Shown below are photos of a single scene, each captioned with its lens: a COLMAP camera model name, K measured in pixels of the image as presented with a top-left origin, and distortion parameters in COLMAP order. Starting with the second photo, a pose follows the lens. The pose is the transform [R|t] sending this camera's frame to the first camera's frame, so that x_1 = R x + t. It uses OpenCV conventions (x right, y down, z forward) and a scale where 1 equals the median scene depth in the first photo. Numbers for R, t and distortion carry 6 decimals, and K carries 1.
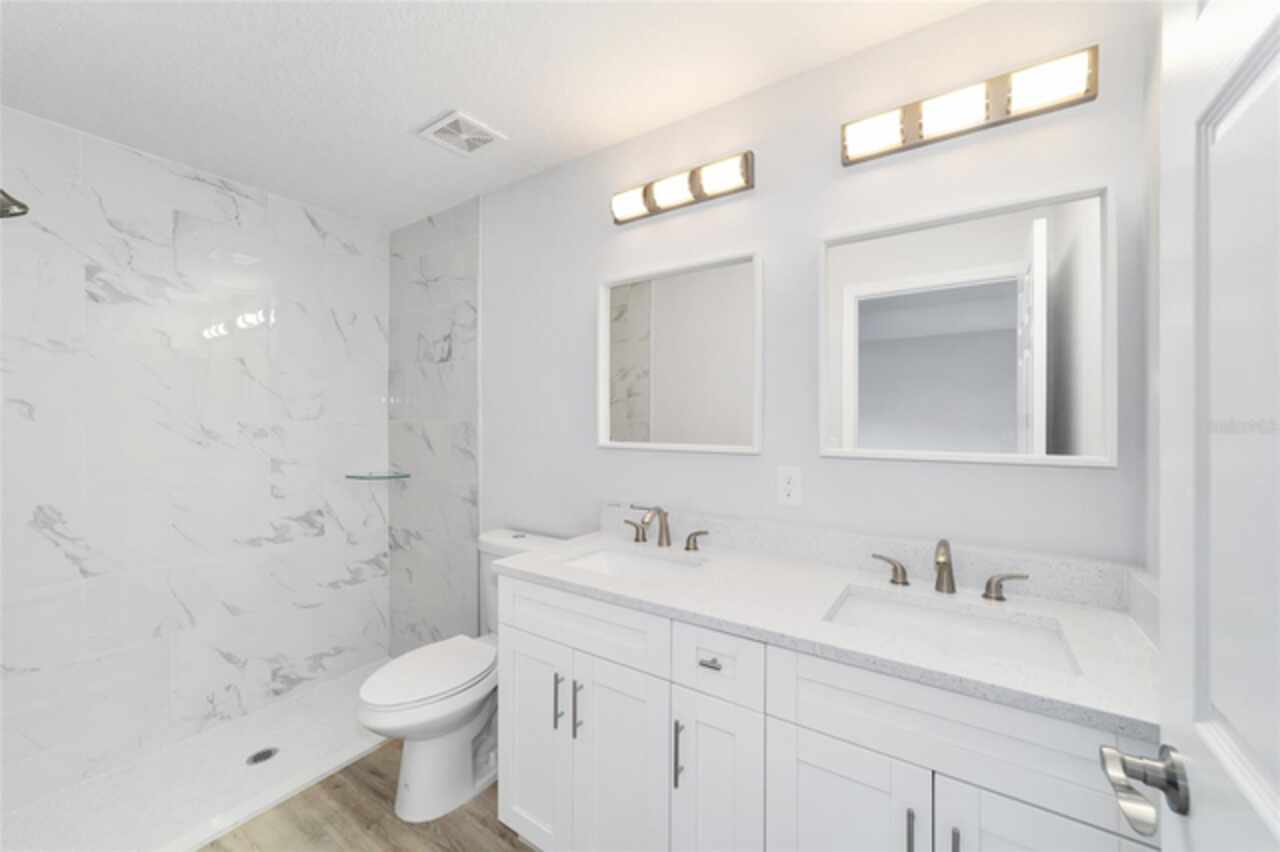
lens RADIAL K [[495.9, 0, 635.8], [0, 495.9, 422.1], [0, 0, 1]] dist [-0.023090, 0.010120]
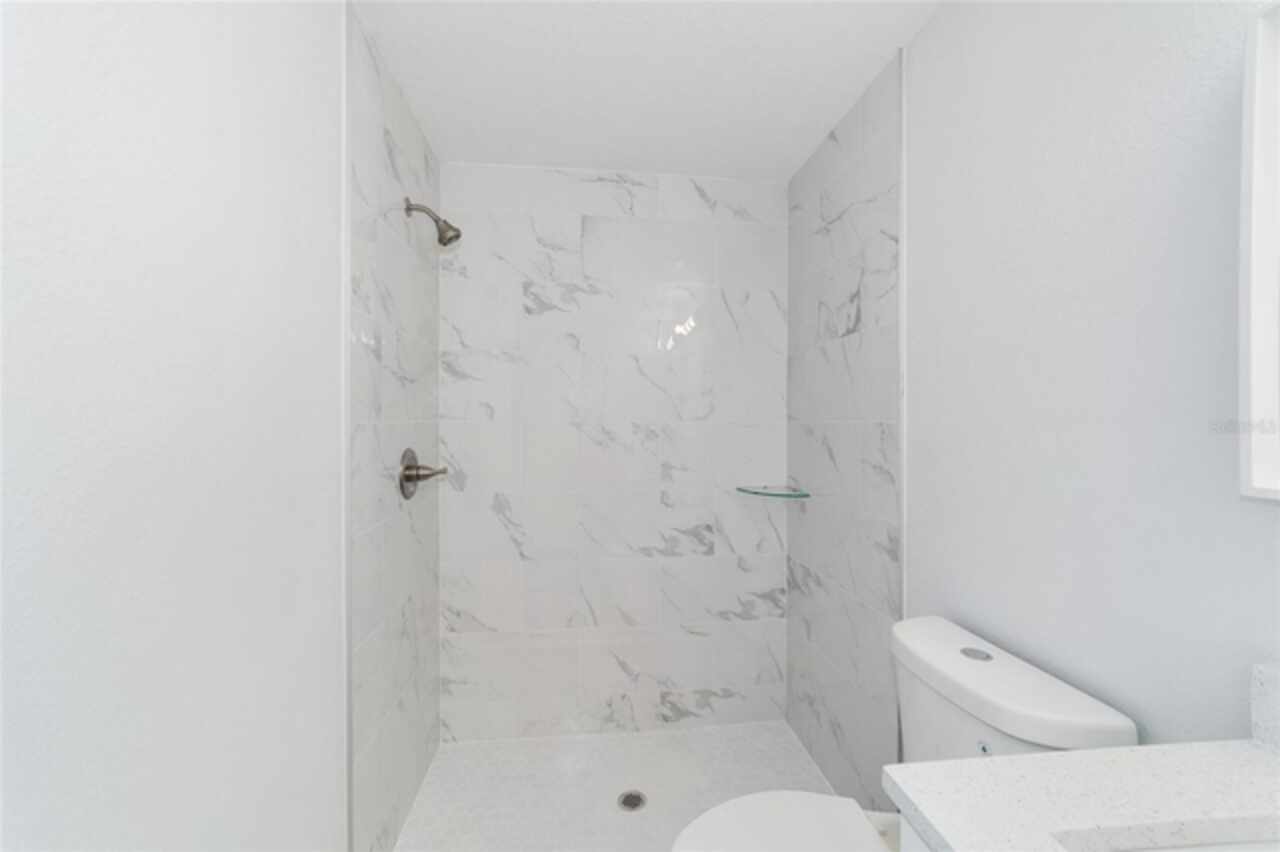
lens RADIAL K [[495.9, 0, 635.8], [0, 495.9, 422.1], [0, 0, 1]] dist [-0.023090, 0.010120]
pose [[0.656326, 0.001386, -0.754476, -0.075827], [-0.004734, 0.999986, -0.002281, 0.000844], [0.754462, 0.005069, 0.656324, 0.350103]]
